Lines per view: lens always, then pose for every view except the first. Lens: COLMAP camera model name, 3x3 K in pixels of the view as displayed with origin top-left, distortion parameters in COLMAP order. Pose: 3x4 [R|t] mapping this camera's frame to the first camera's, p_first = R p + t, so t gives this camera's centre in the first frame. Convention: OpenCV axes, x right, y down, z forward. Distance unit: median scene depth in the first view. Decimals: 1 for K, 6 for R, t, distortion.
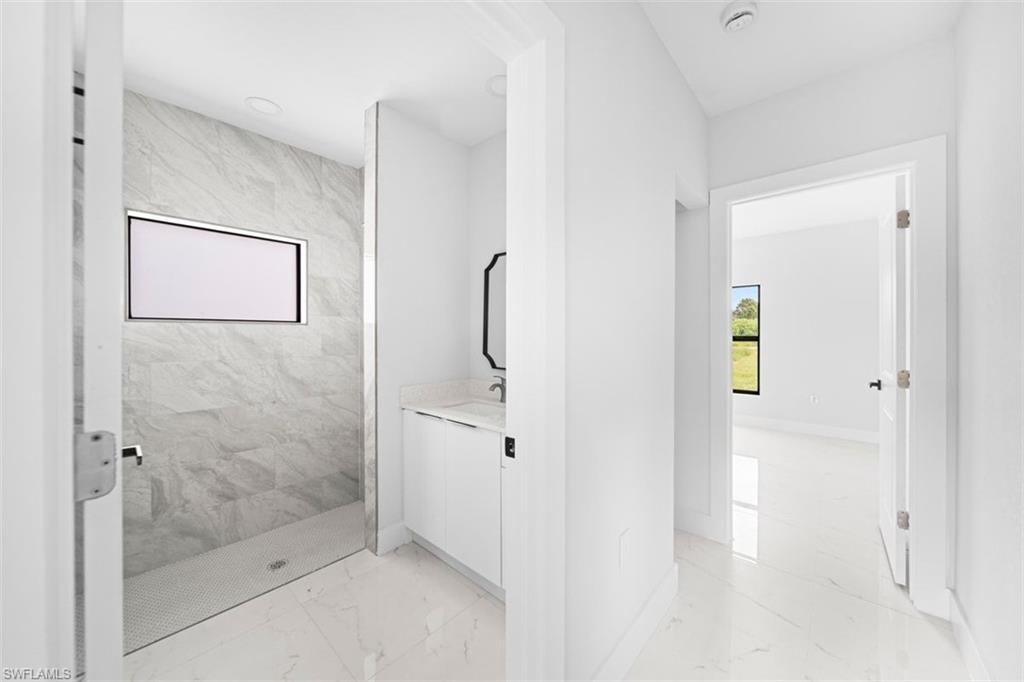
lens RADIAL K [[360.5, 0, 512.0], [0, 360.5, 341.0], [0, 0, 1]] dist [-0.004825, -0.000429]
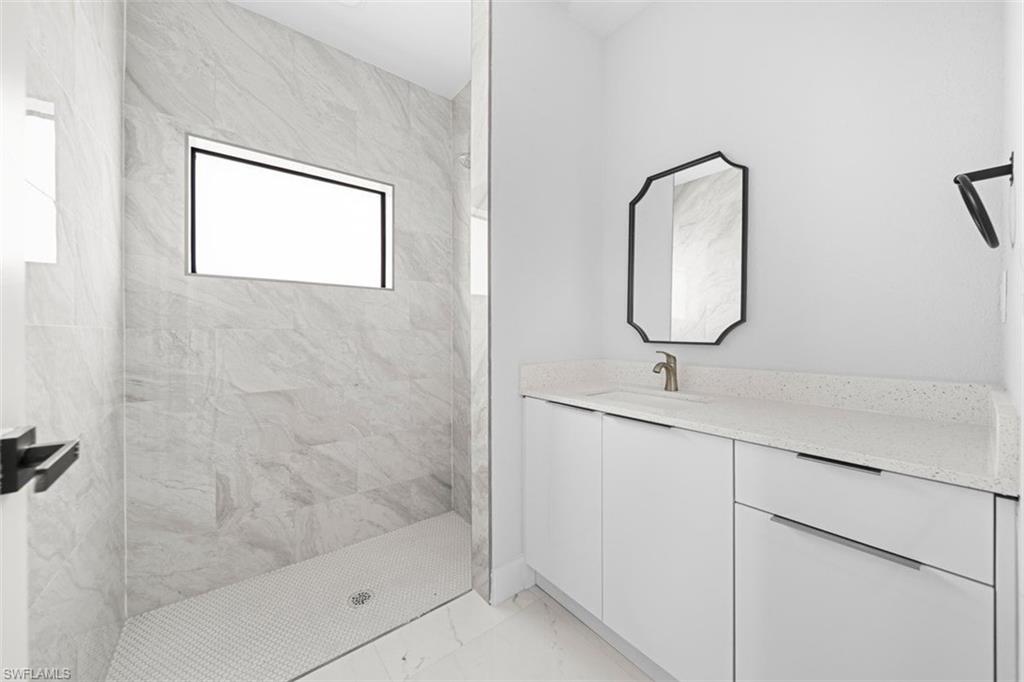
lens RADIAL K [[369.7, 0, 512.9], [0, 369.7, 337.9], [0, 0, 1]] dist [-0.002884, -0.000299]
pose [[0.983764, 0.000733, -0.179463, -0.178896], [-0.000380, 0.999998, 0.002003, 0.067302], [0.179464, -0.001902, 0.983763, 0.265326]]
